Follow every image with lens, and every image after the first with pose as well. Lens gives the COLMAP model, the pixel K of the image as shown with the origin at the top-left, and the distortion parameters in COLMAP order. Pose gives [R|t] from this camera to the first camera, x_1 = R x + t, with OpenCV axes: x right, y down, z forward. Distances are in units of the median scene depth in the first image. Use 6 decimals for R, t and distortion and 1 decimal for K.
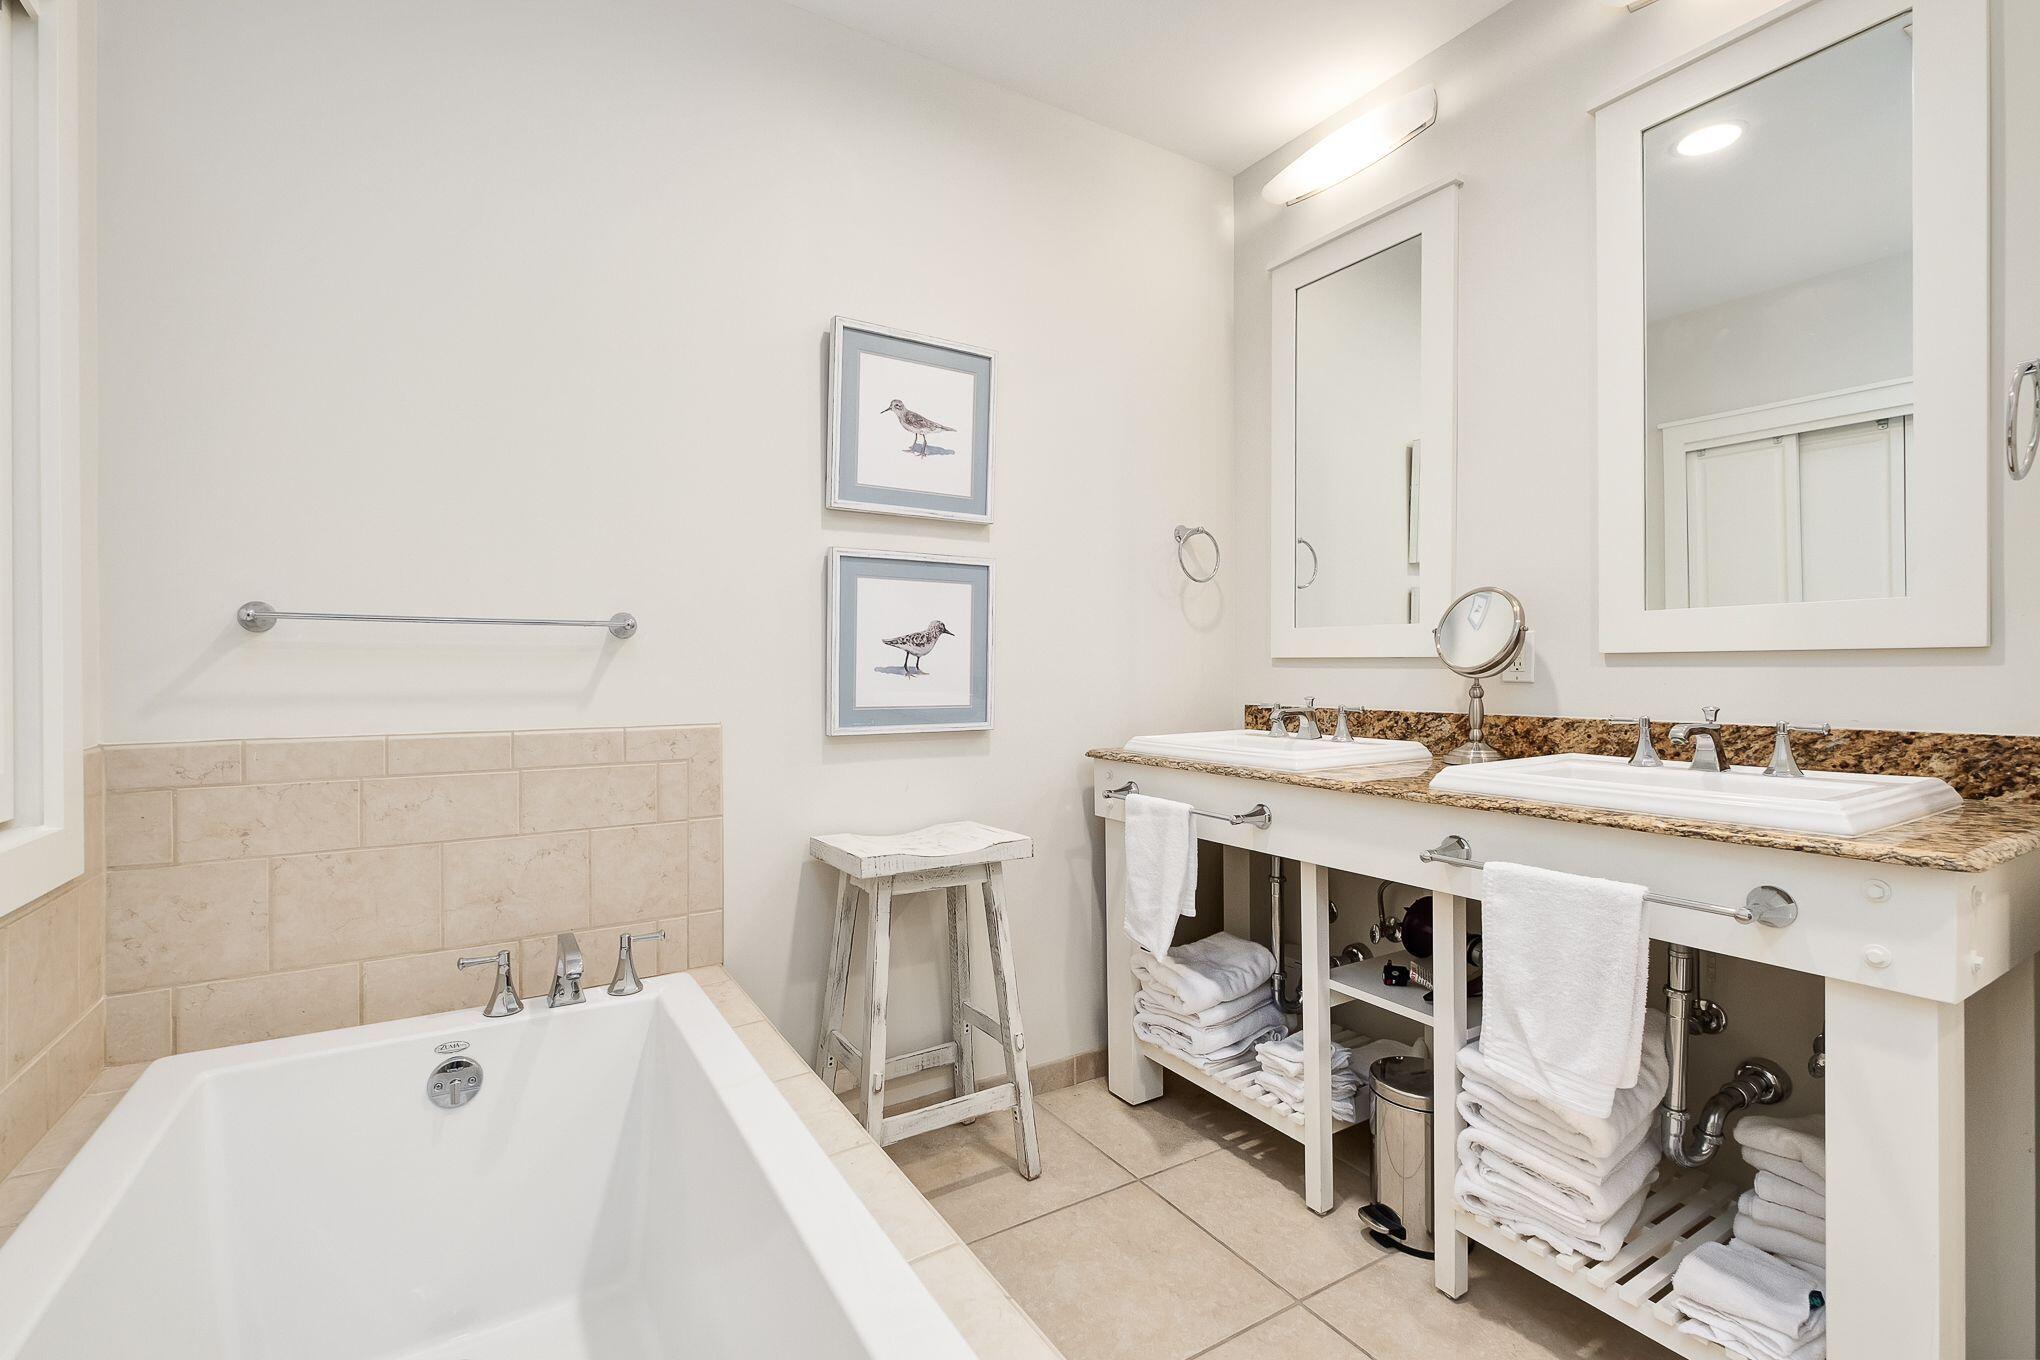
lens RADIAL K [[893.5, 0, 1016.7], [0, 893.5, 677.8], [0, 0, 1]] dist [-0.010840, 0.000397]
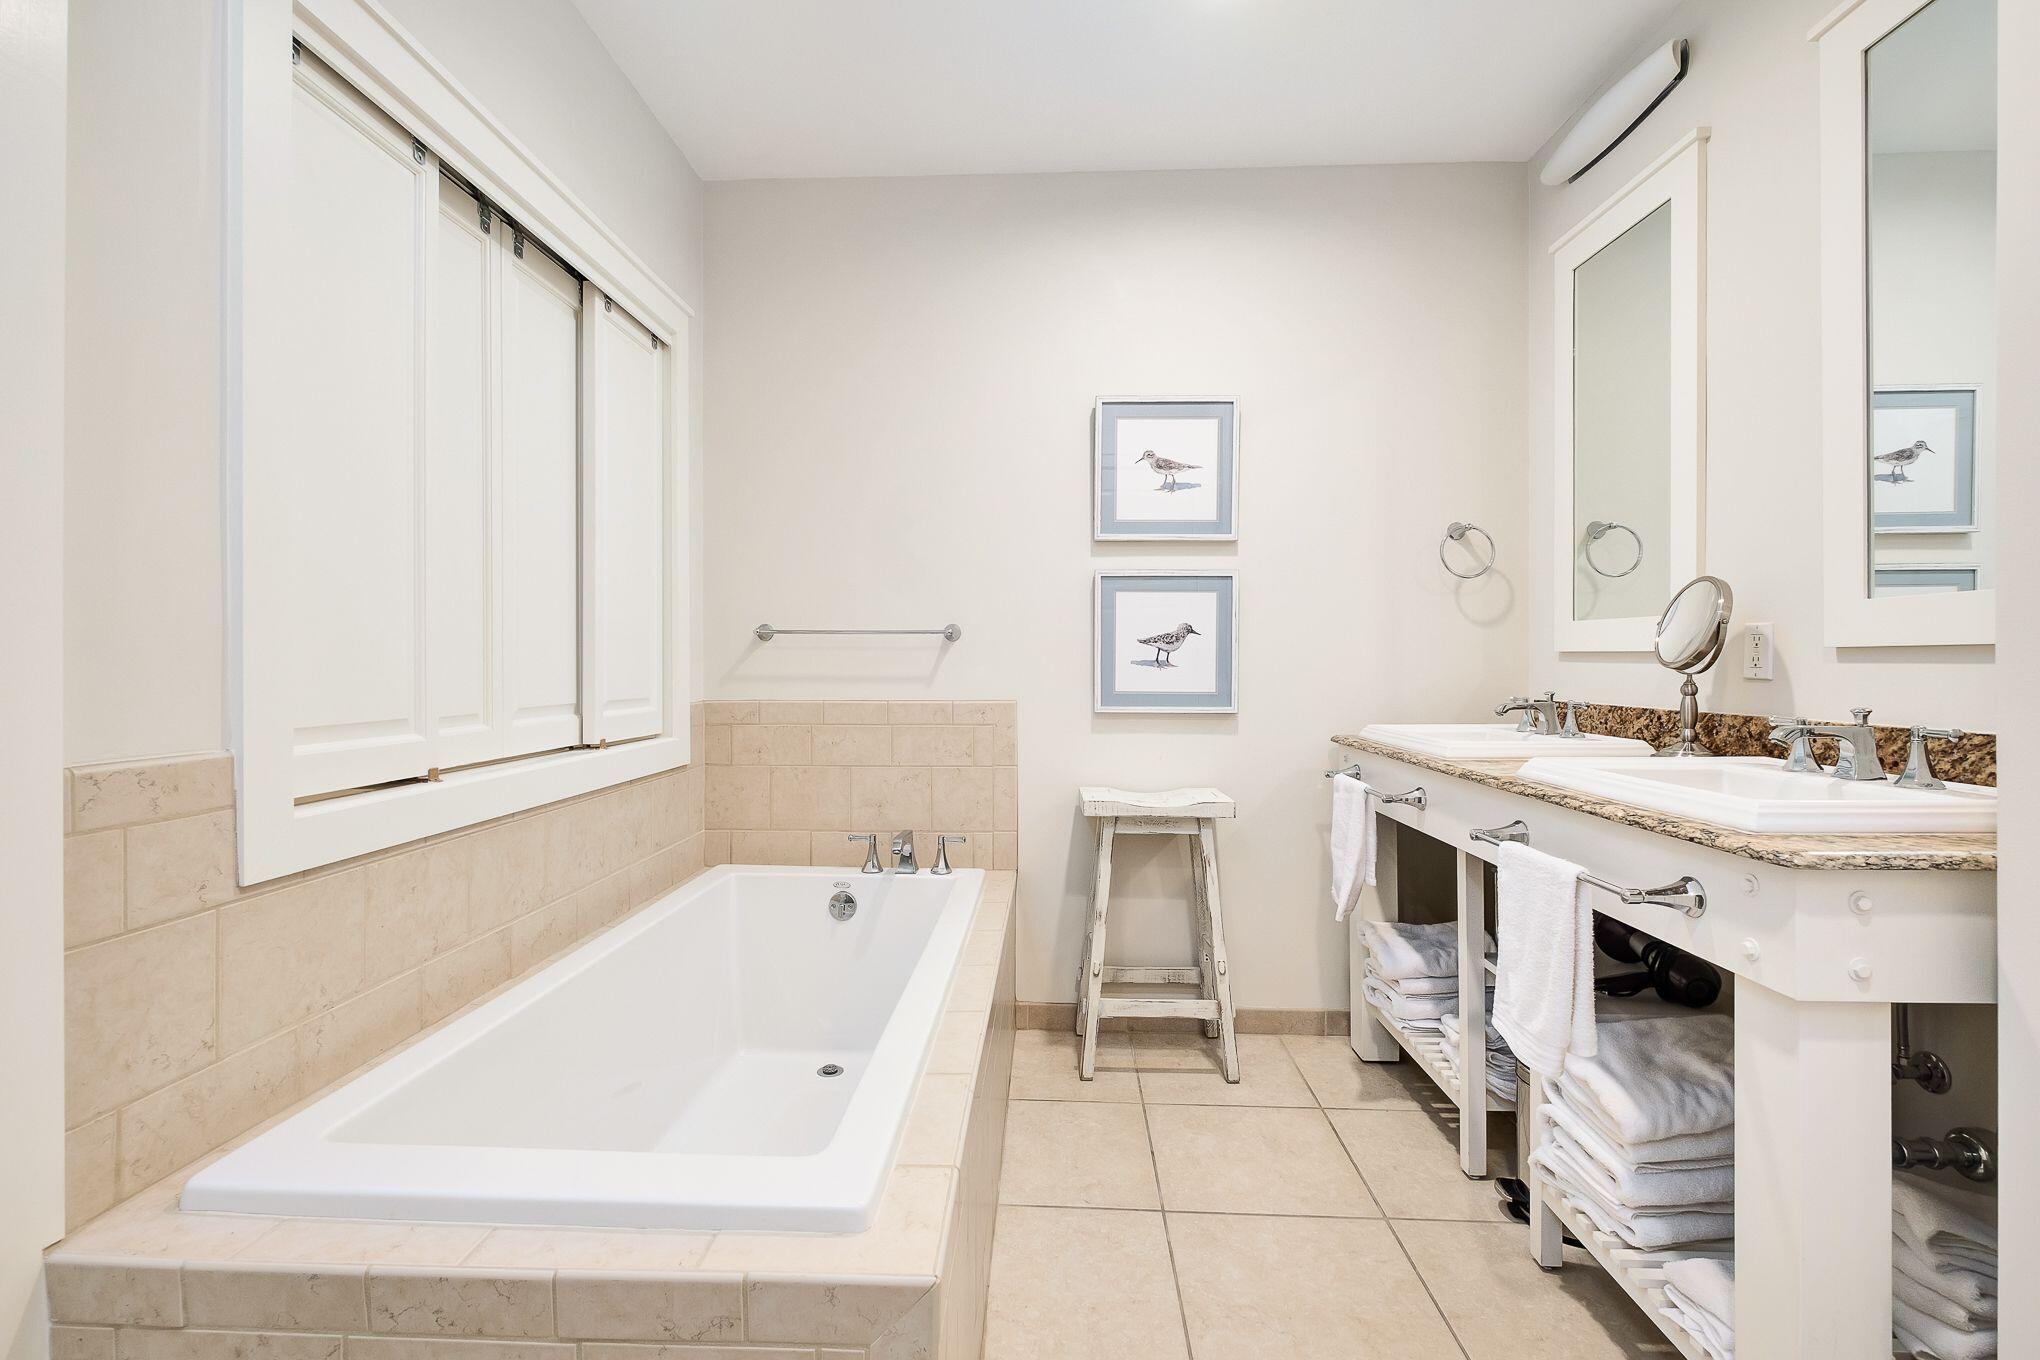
lens RADIAL K [[893.5, 0, 1016.7], [0, 893.5, 677.8], [0, 0, 1]] dist [-0.010840, 0.000397]
pose [[0.827741, 0.012954, -0.560961, 0.448069], [-0.007739, 0.999902, 0.011672, -0.001193], [0.561057, -0.005320, 0.827760, -0.167271]]
